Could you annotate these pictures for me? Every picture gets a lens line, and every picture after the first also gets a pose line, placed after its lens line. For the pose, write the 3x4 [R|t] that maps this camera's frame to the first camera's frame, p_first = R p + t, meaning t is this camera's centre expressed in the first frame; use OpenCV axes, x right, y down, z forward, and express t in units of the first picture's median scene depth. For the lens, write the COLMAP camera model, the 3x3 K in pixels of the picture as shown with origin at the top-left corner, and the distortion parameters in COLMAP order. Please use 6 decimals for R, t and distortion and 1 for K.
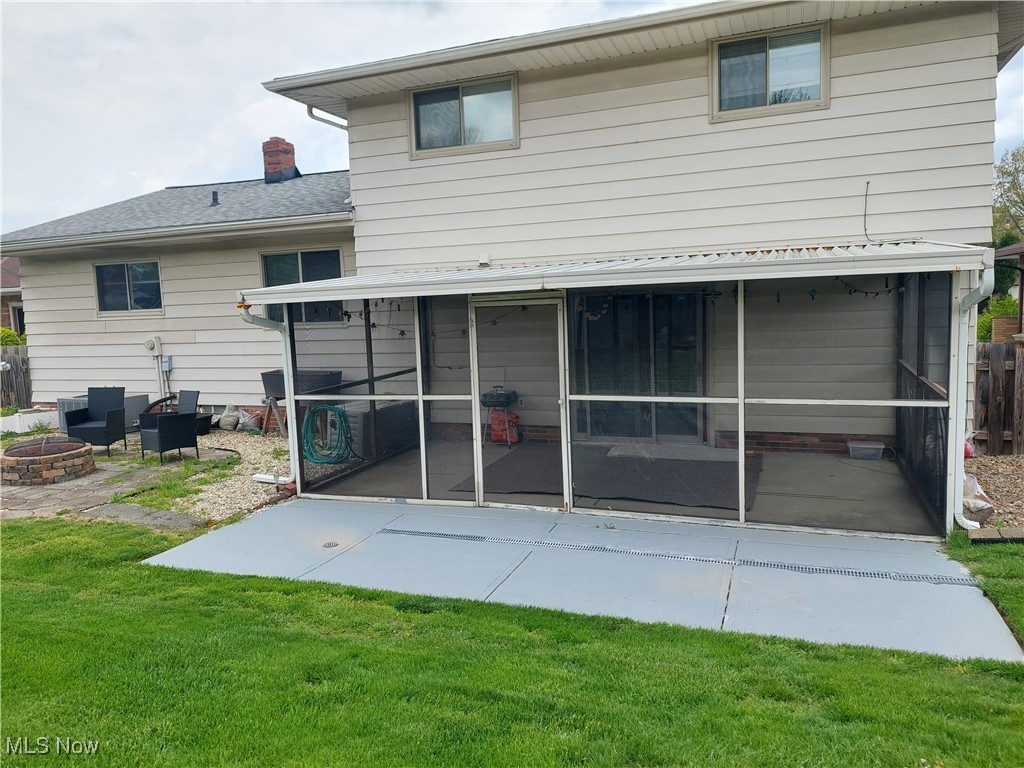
lens RADIAL K [[746.3, 0, 512.0], [0, 746.3, 384.0], [0, 0, 1]] dist [0.003439, 0.000007]
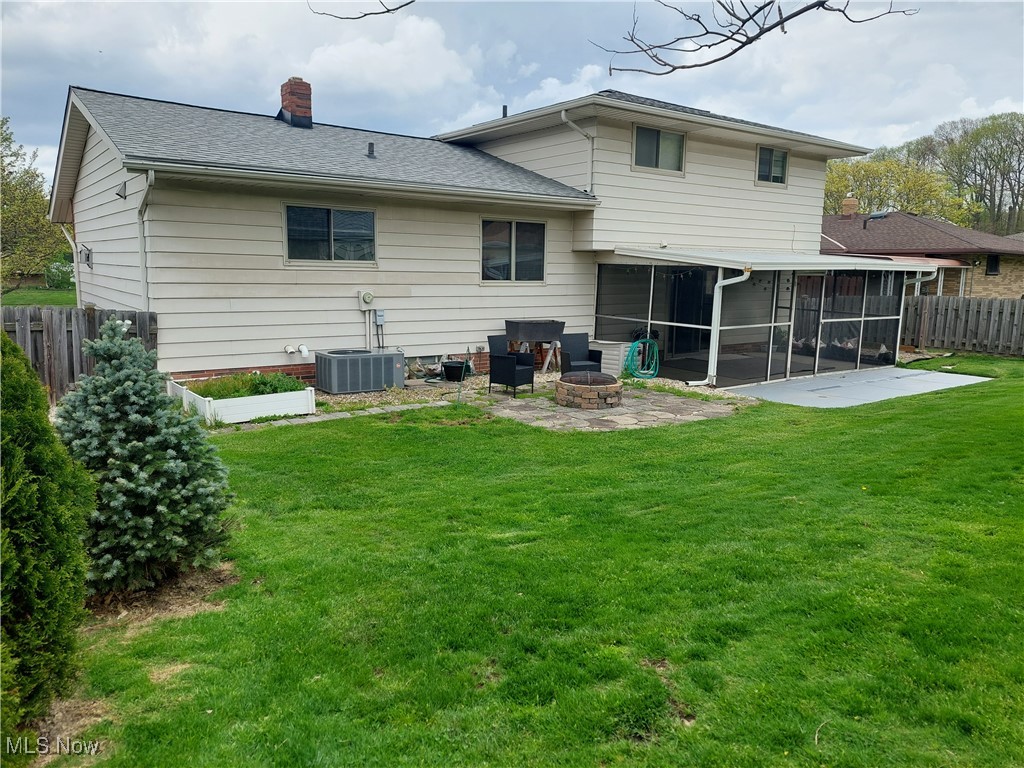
lens RADIAL K [[718.1, 0, 512.0], [0, 718.1, 384.0], [0, 0, 1]] dist [0.052243, 0.000435]
pose [[0.547401, -0.088310, 0.832198, -1.170744], [0.053497, 0.996075, 0.070511, 0.002416], [-0.835159, 0.005923, 0.549977, 0.333409]]
